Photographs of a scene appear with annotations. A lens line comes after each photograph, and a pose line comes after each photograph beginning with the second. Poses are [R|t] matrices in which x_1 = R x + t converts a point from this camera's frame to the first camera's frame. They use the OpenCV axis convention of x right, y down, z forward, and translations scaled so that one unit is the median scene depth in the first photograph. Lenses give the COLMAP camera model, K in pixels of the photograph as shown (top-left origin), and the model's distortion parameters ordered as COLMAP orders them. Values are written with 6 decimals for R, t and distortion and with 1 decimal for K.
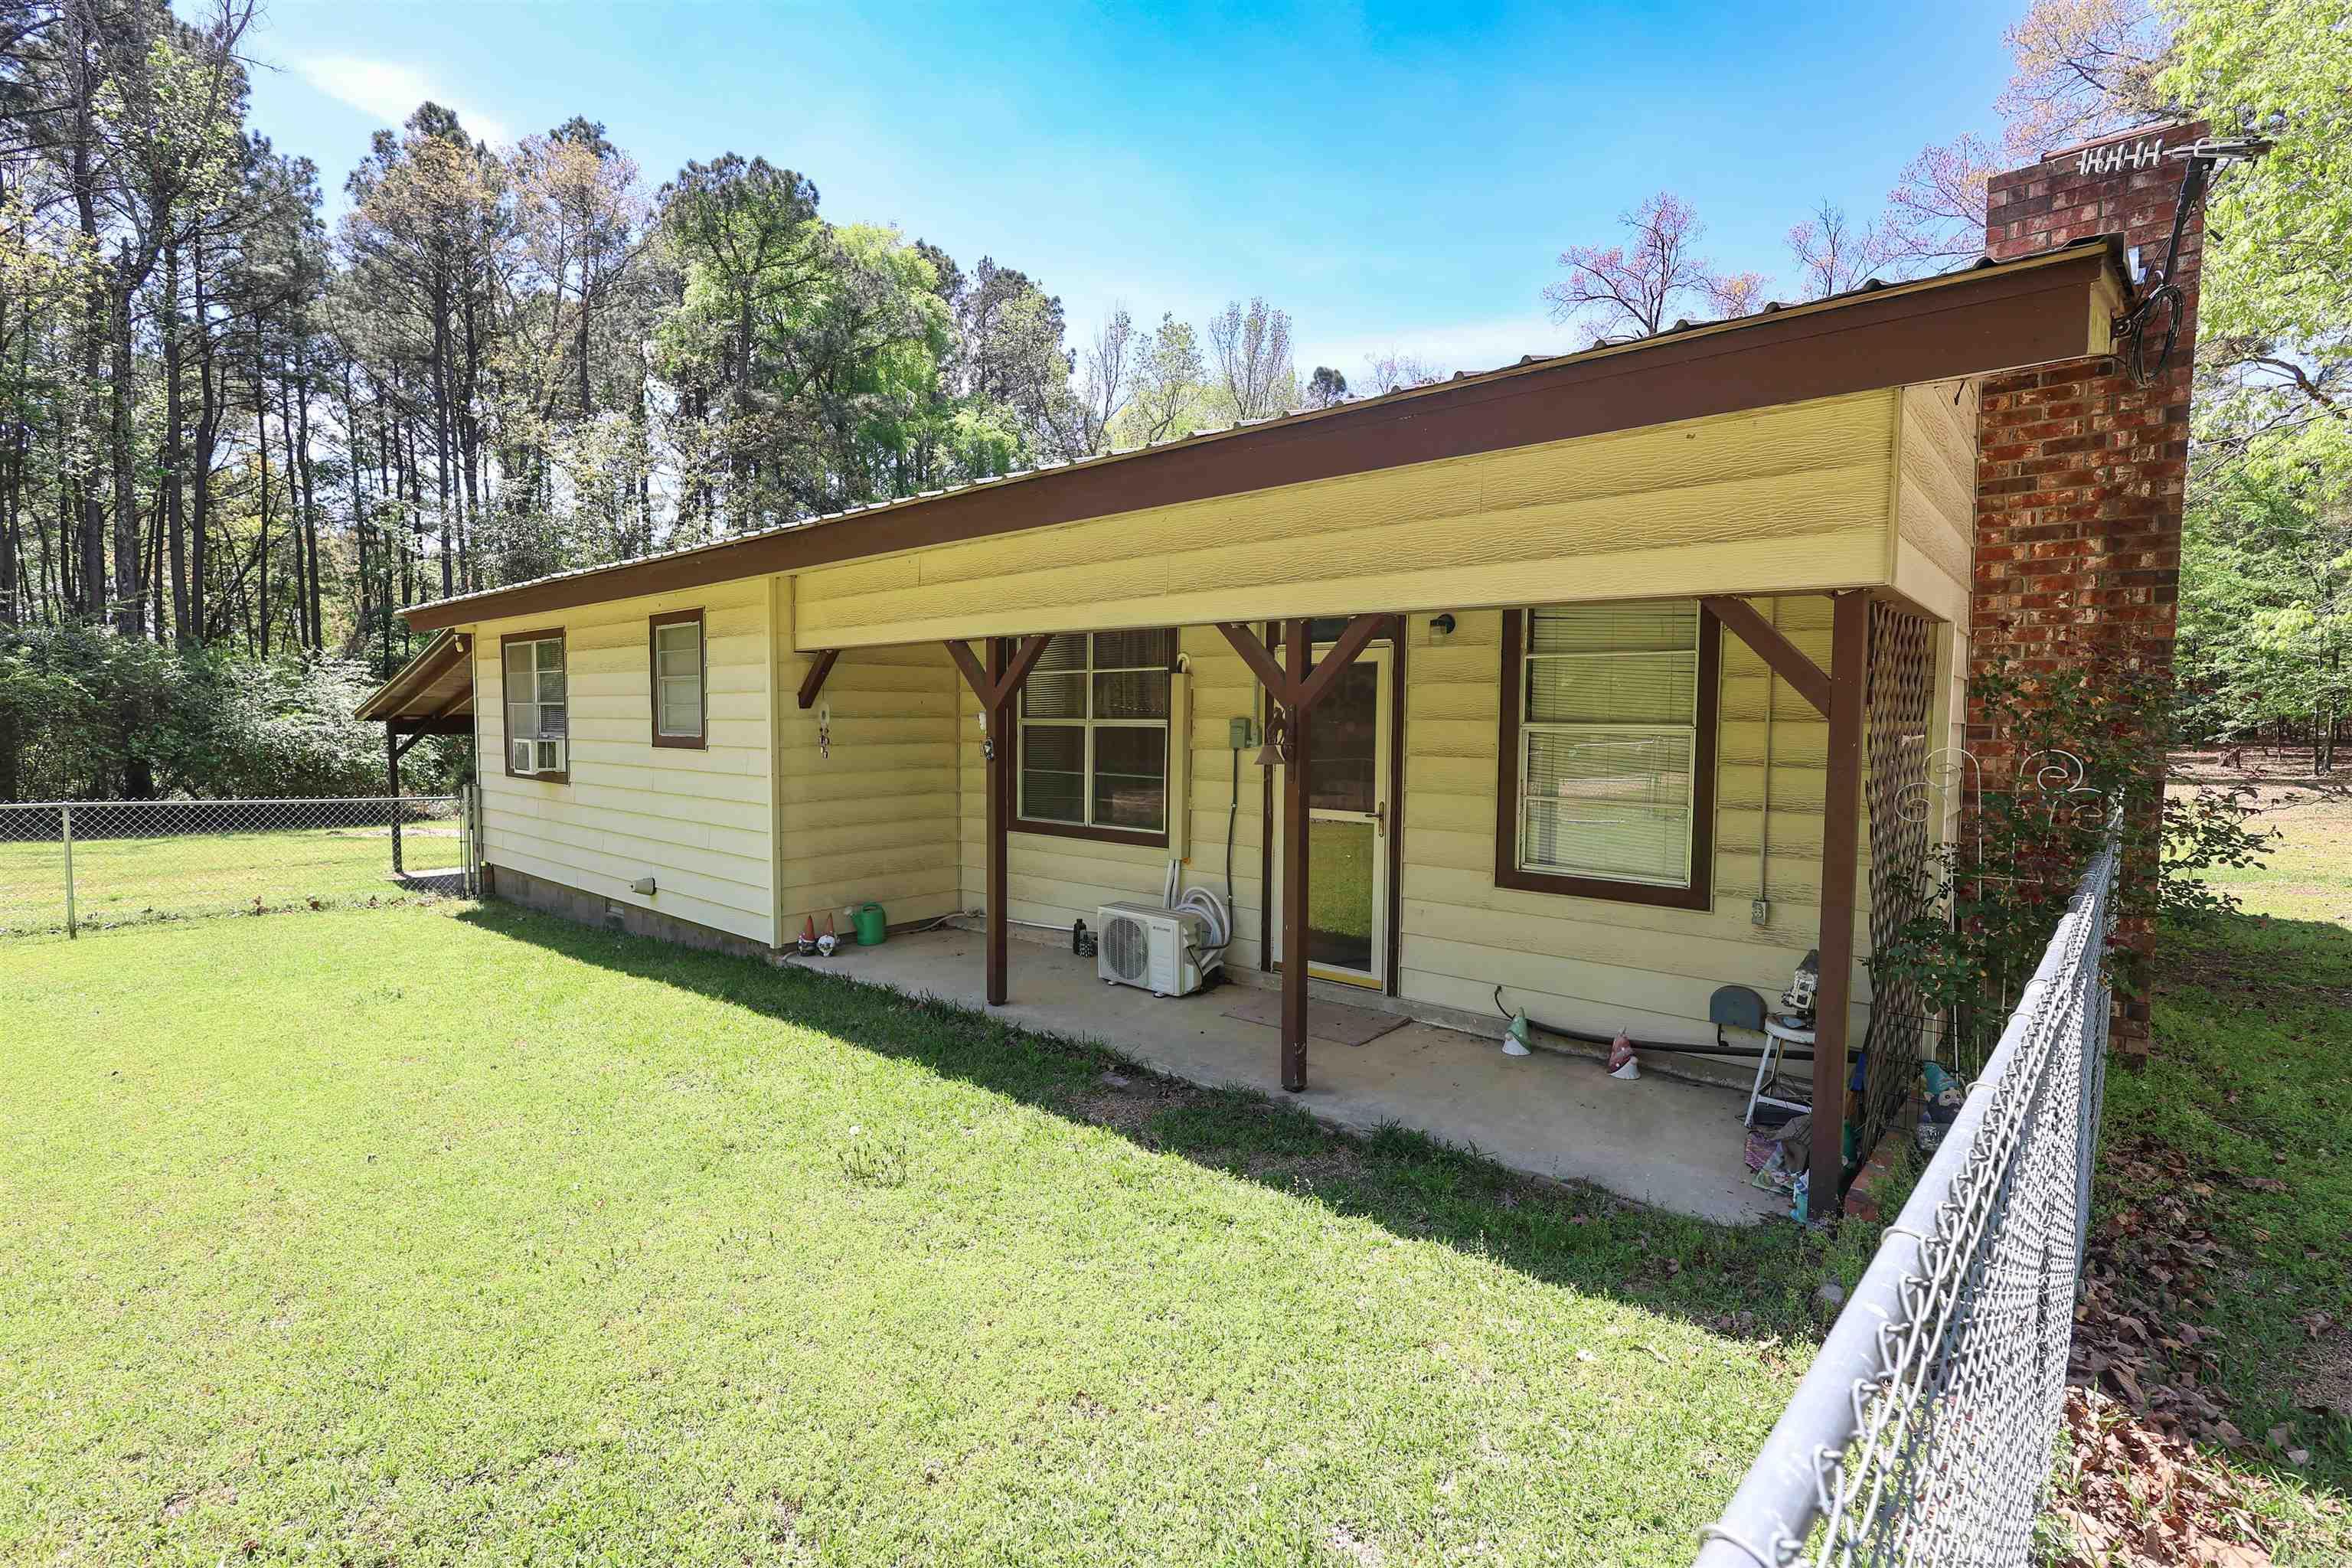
lens RADIAL K [[1089.0, 0, 1161.0], [0, 1089.0, 761.7], [0, 0, 1]] dist [0.003453, 0.000557]
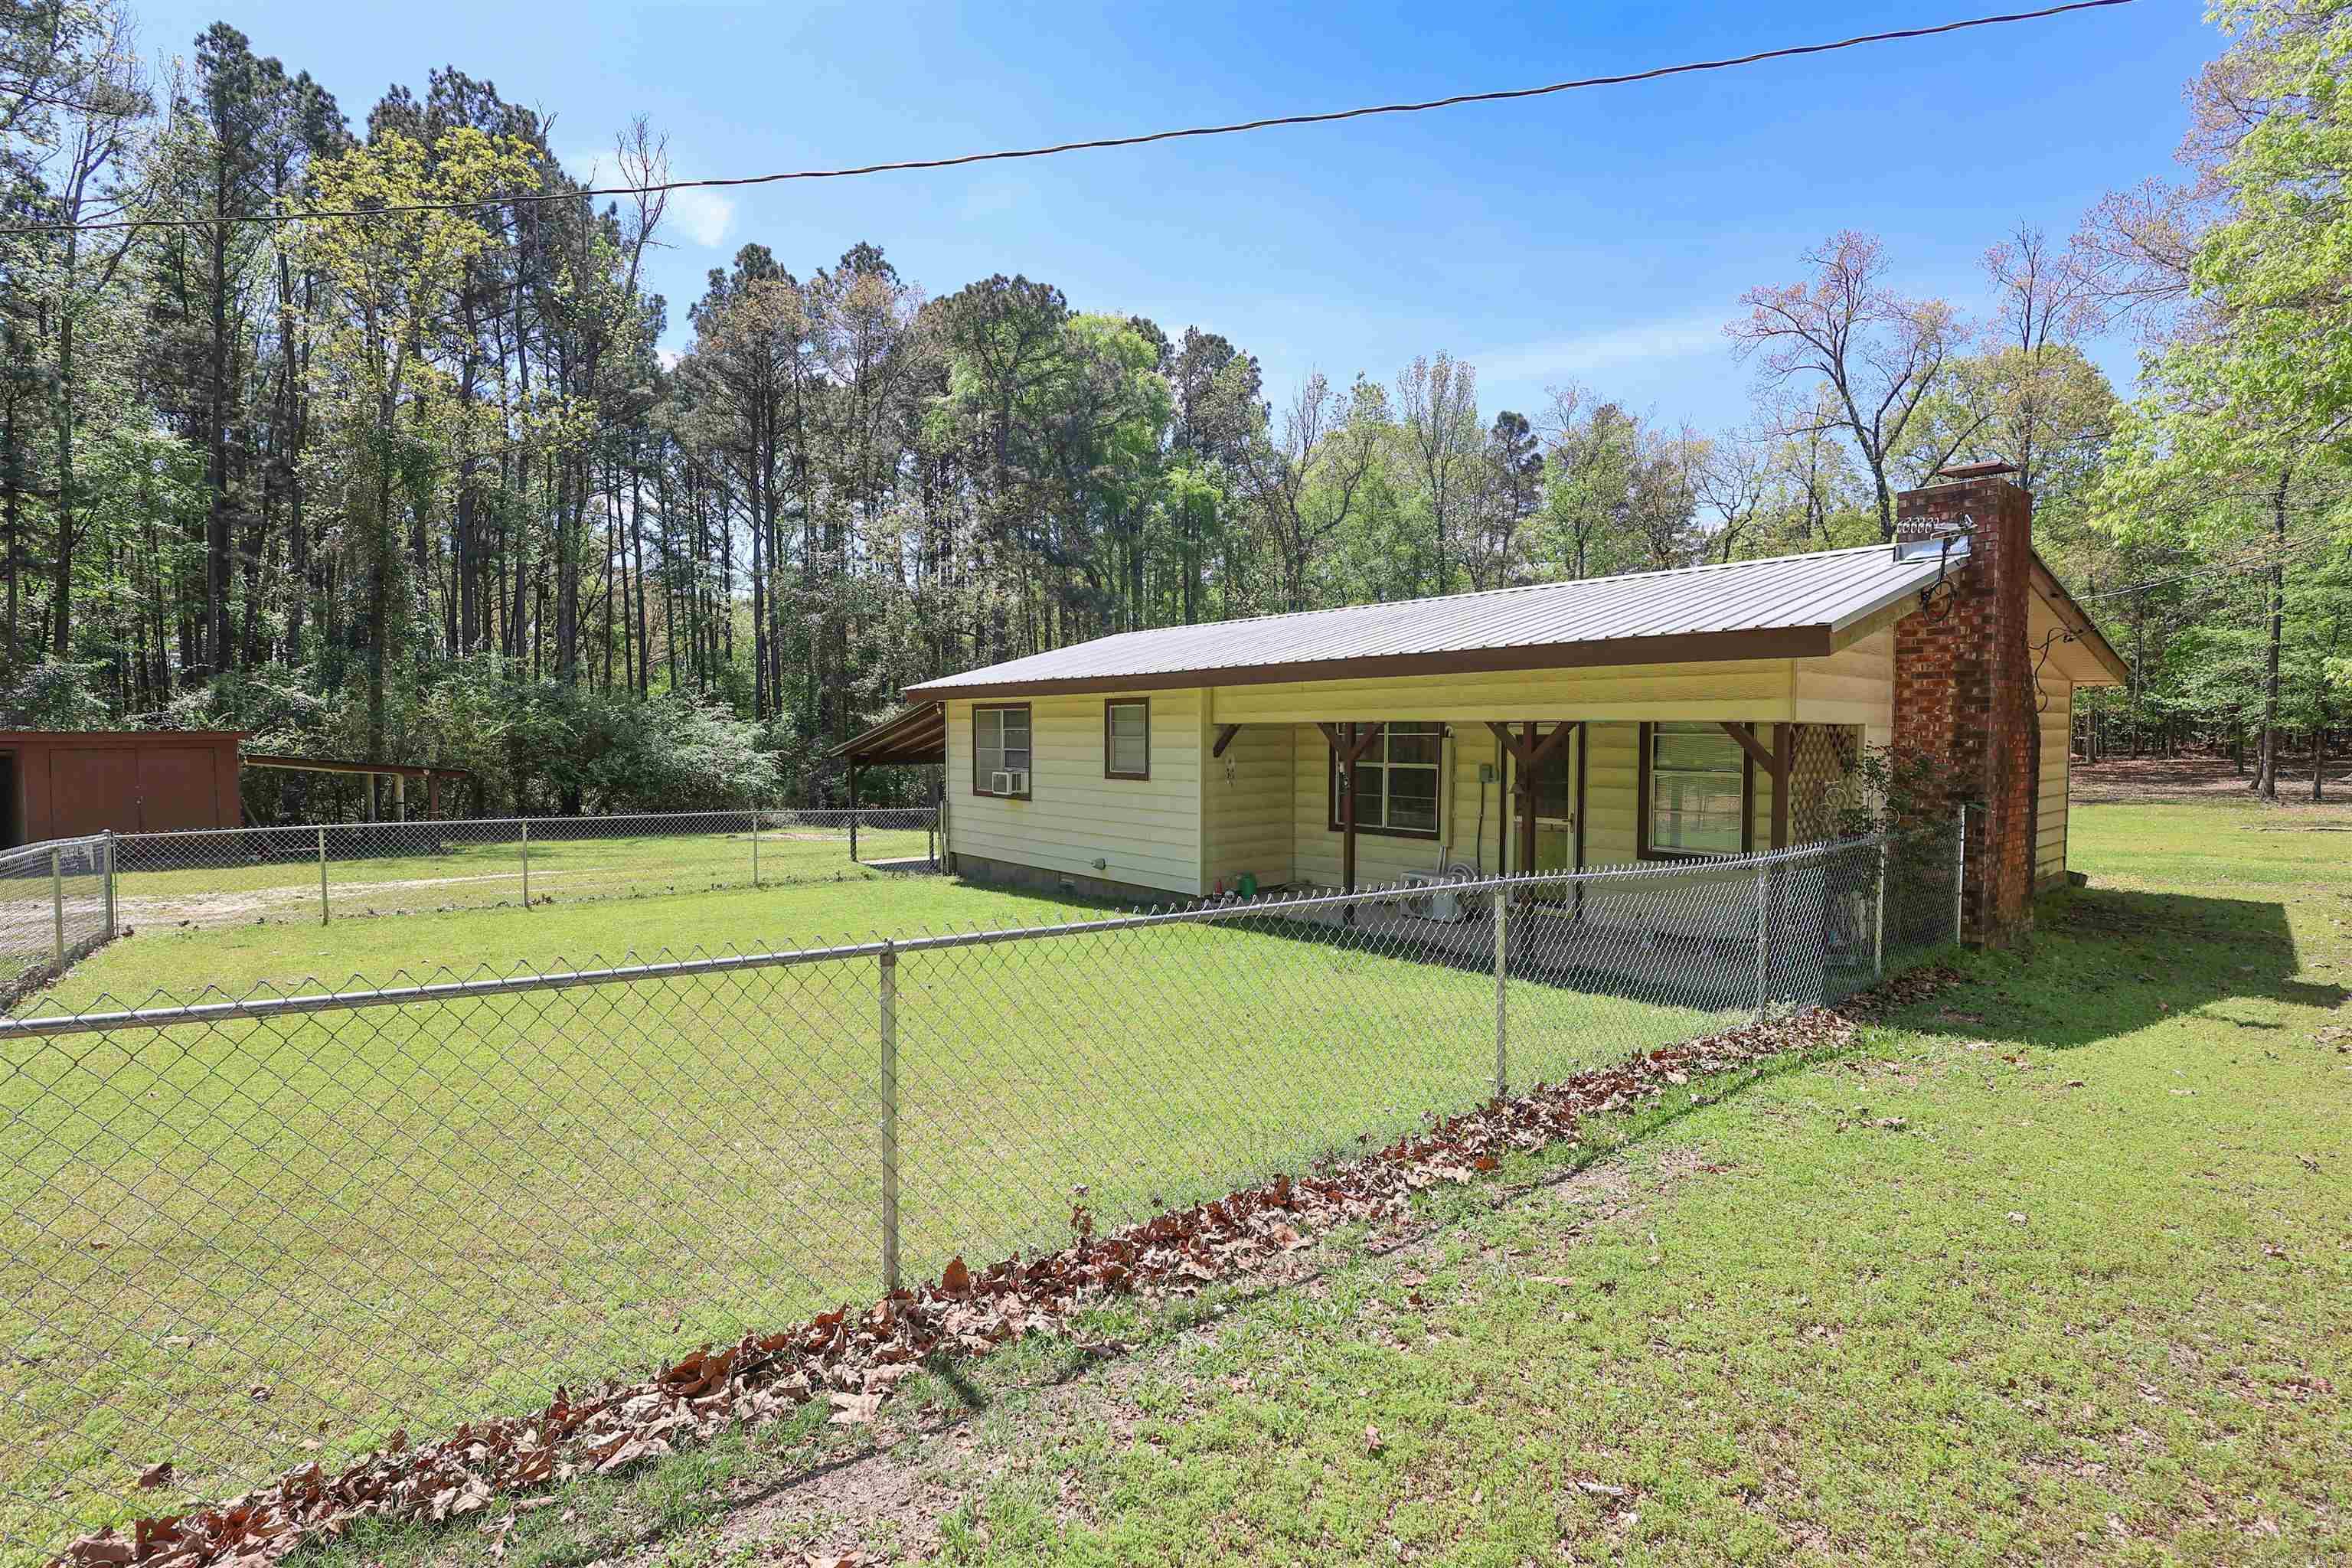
lens RADIAL K [[1047.5, 0, 1179.6], [0, 1047.5, 777.1], [0, 0, 1]] dist [-0.002057, -0.000139]
pose [[0.988665, -0.000988, -0.150135, -0.023354], [0.000756, 0.999998, -0.001599, -0.002588], [0.150136, 0.001467, 0.988664, -0.105650]]
